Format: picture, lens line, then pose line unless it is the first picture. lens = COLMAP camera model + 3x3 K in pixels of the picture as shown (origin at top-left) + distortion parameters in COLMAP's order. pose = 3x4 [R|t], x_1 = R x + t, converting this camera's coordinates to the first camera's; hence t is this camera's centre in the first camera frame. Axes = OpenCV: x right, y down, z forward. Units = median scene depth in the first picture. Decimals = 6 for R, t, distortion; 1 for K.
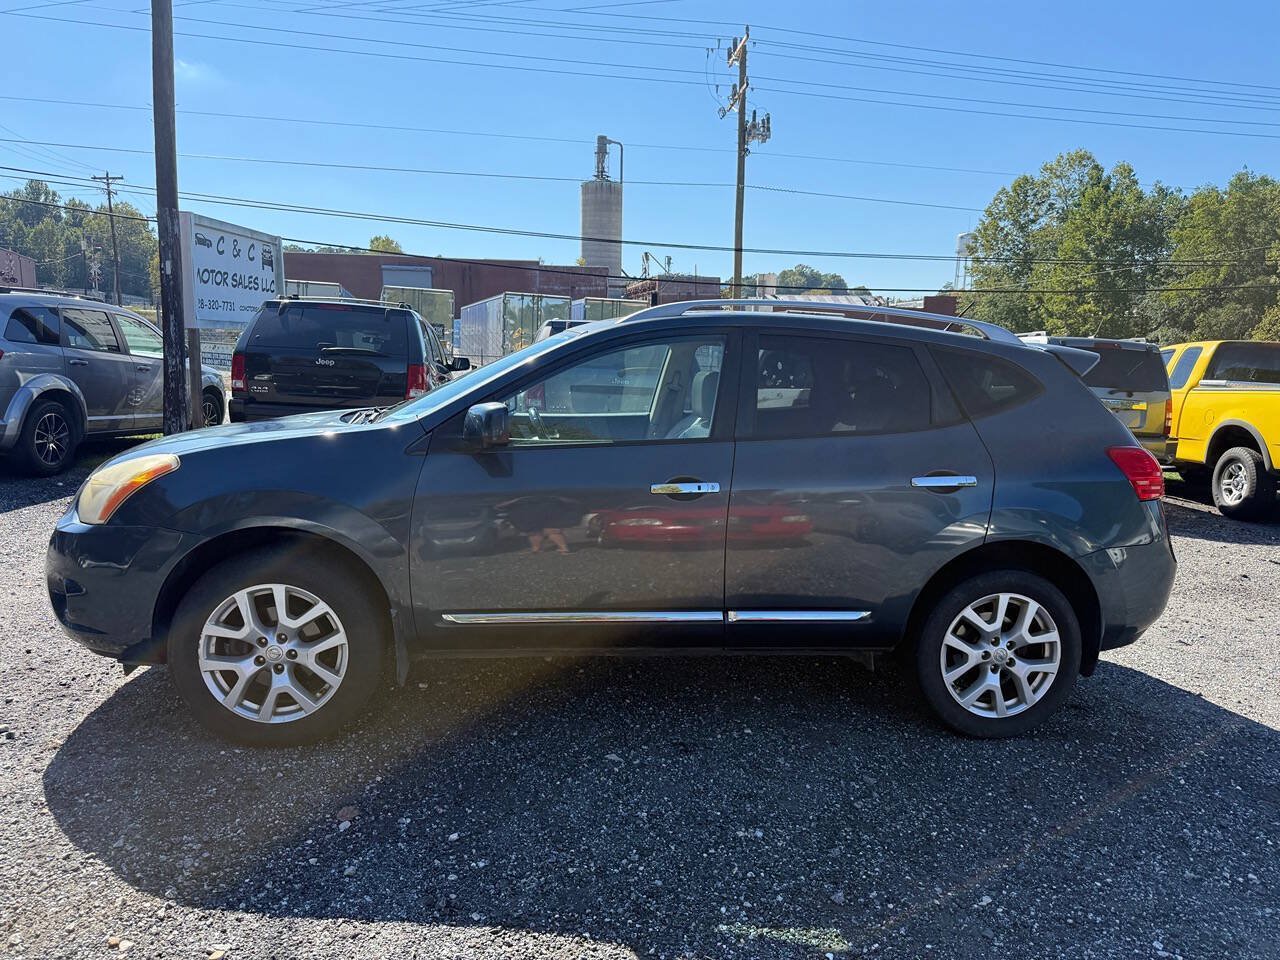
lens RADIAL K [[913.7, 0, 641.3], [0, 913.7, 481.2], [0, 0, 1]] dist [0.009974, -0.016336]
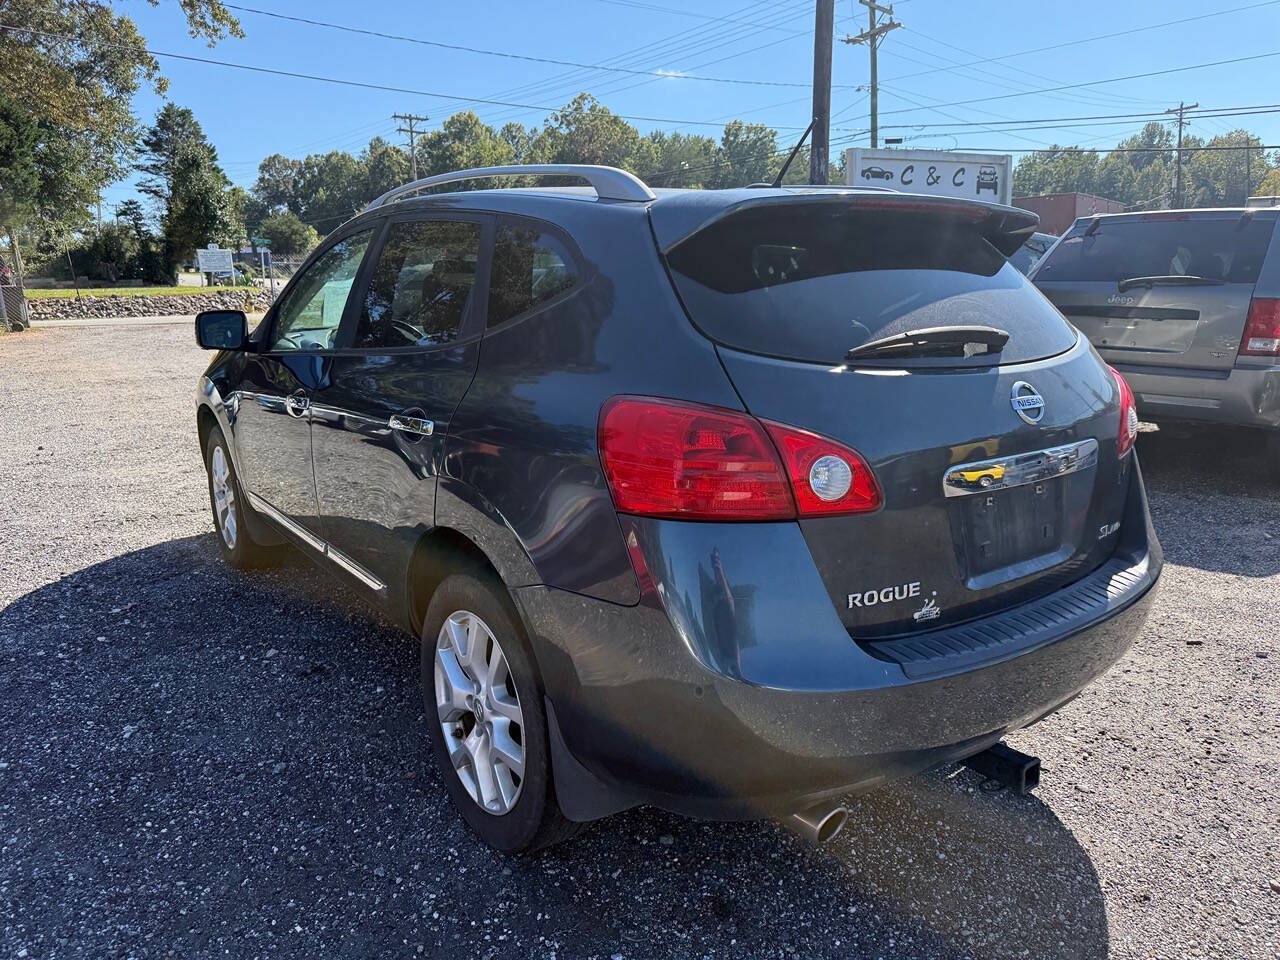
lens RADIAL K [[913.7, 0, 646.2], [0, 913.7, 492.4], [0, 0, 1]] dist [0.009974, -0.016336]
pose [[0.480773, 0.152257, -0.863525, 0.285006], [-0.086468, 0.988241, 0.126105, -0.013953], [0.872571, 0.014039, 0.488285, 0.232766]]
